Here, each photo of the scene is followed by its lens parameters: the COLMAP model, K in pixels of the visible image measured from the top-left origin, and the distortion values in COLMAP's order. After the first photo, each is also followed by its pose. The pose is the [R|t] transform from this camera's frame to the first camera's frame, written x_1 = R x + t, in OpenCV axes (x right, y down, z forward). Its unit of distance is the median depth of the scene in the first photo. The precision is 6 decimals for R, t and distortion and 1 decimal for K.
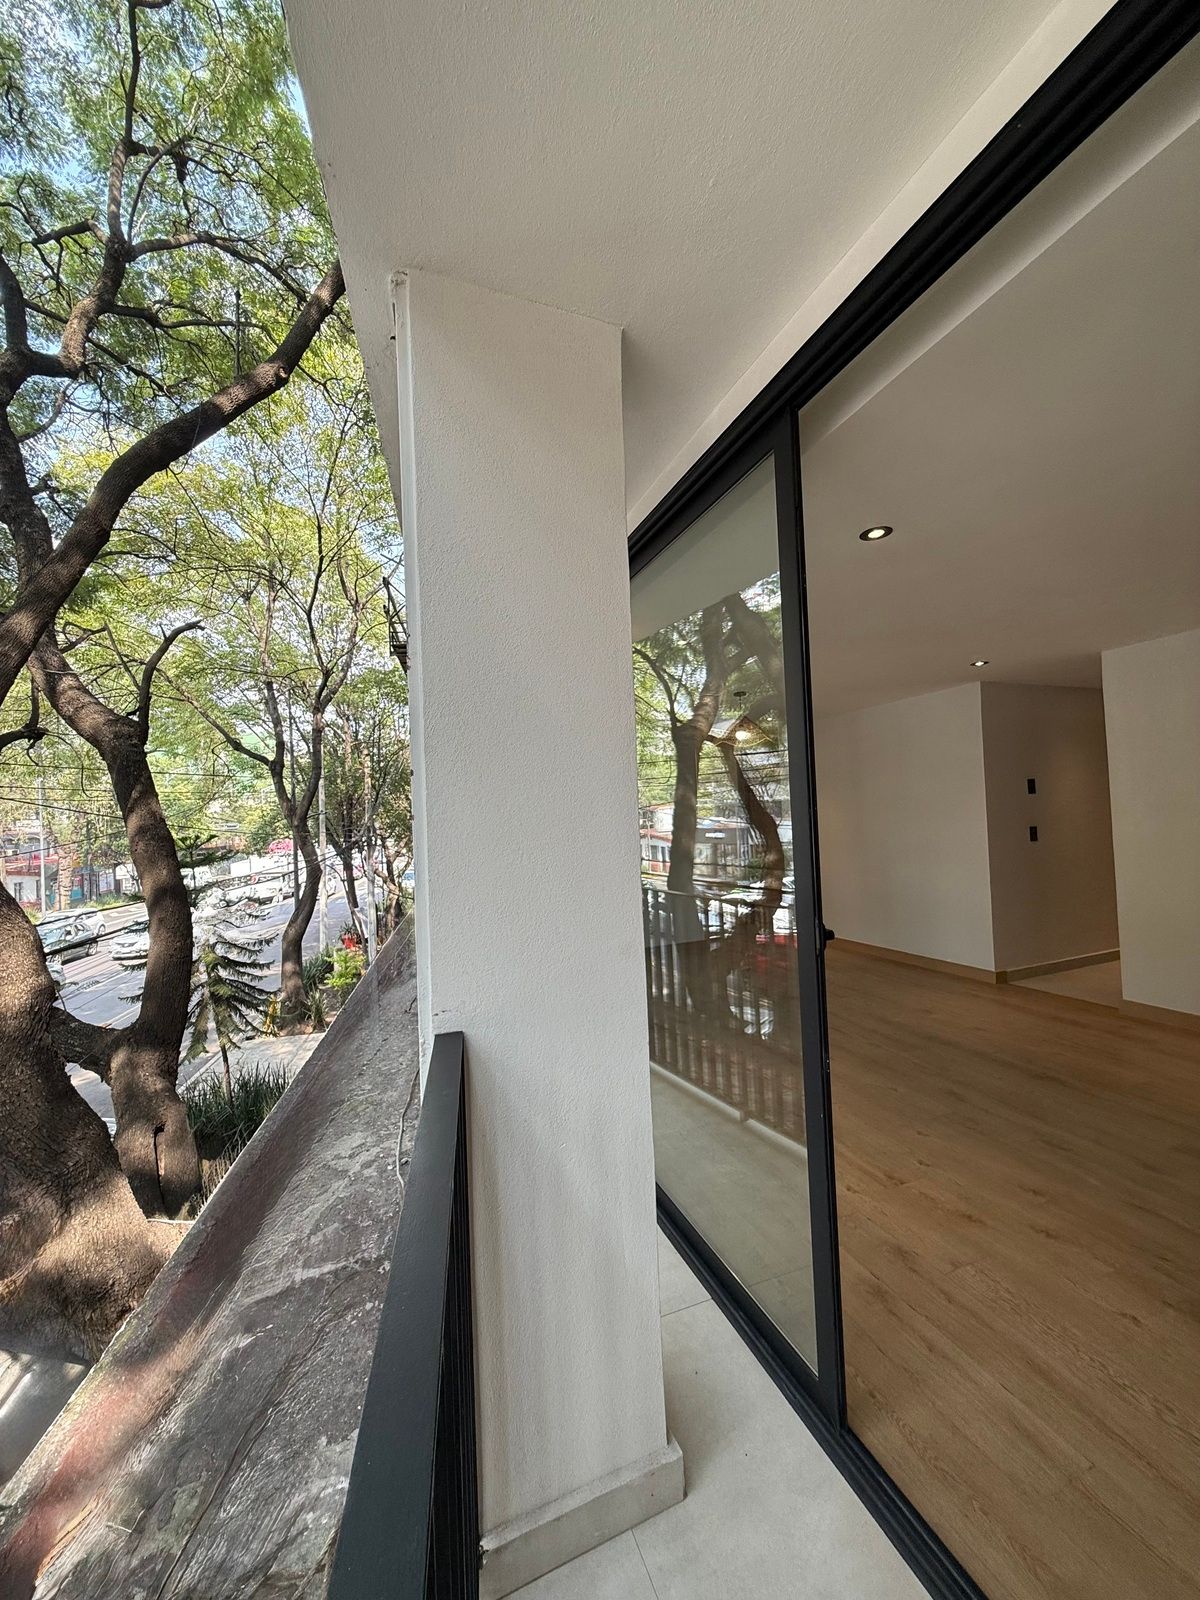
lens RADIAL K [[635.1, 0, 592.4], [0, 635.1, 801.6], [0, 0, 1]] dist [-0.002516, -0.000361]
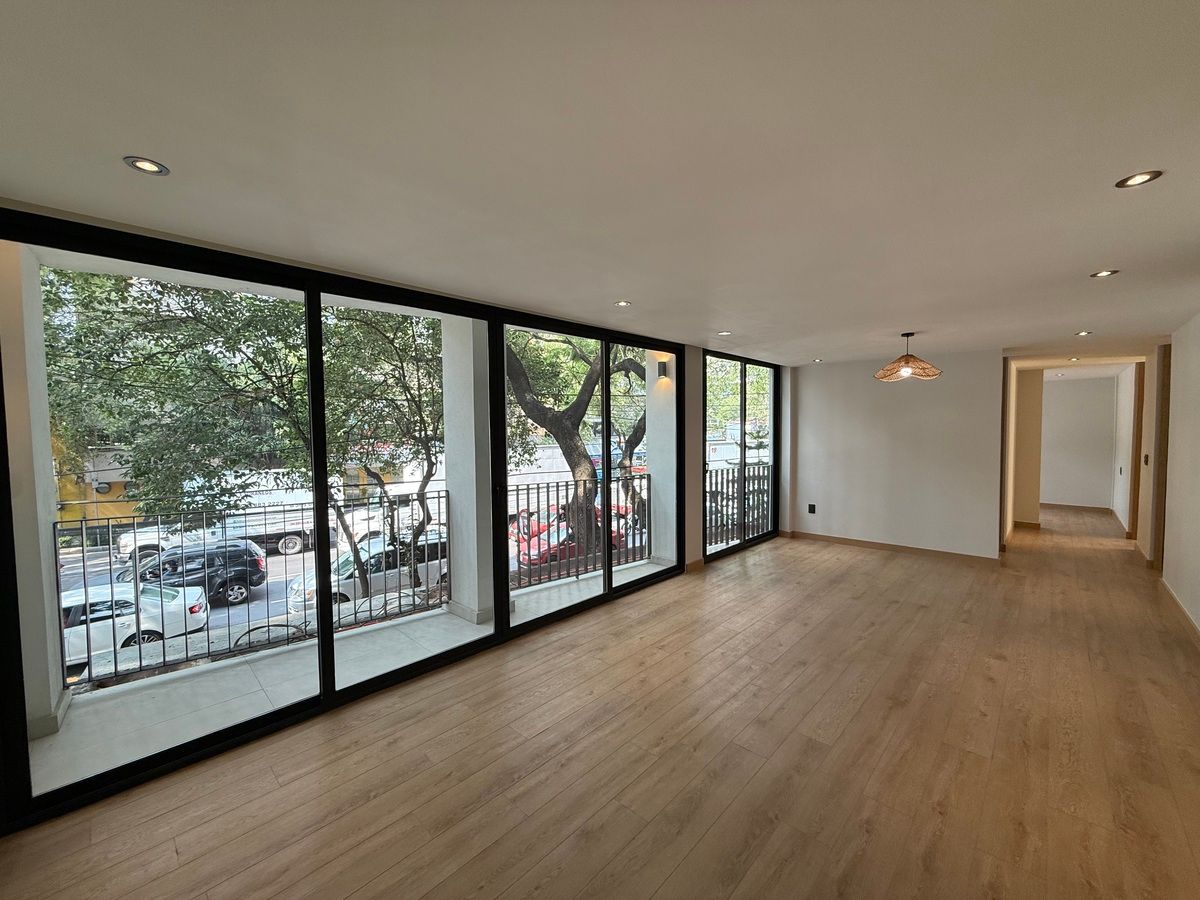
lens RADIAL K [[476.4, 0, 598.0], [0, 476.4, 448.7], [0, 0, 1]] dist [-0.002516, -0.000361]
pose [[0.429367, 0.079953, -0.899584, 0.933327], [0.009861, 0.995599, 0.093193, -0.061561], [0.903076, -0.048885, 0.426689, 0.161013]]
